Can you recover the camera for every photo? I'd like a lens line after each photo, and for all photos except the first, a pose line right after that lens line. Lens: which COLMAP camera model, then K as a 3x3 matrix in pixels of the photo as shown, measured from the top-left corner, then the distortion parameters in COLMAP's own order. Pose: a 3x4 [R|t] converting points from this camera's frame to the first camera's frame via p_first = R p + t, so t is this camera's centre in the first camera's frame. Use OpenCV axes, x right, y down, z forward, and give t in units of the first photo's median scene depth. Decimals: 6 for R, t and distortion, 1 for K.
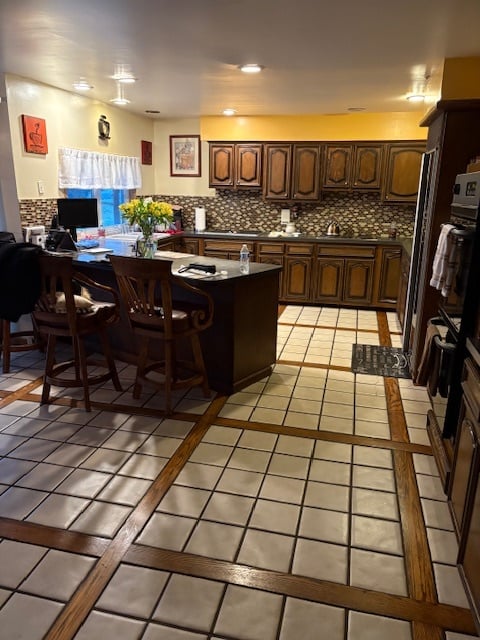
lens RADIAL K [[484.2, 0, 236.5], [0, 484.2, 319.3], [0, 0, 1]] dist [0.008907, -0.001618]
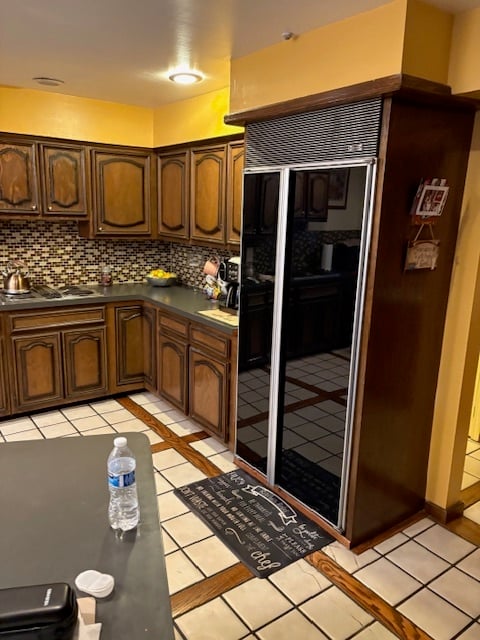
lens RADIAL K [[484.2, 0, 241.1], [0, 484.2, 325.4], [0, 0, 1]] dist [0.008907, -0.001618]
pose [[0.647201, -0.169437, 0.743251, -0.077480], [0.181210, 0.981234, 0.065898, -0.128981], [-0.740468, 0.092035, 0.665760, 0.422040]]
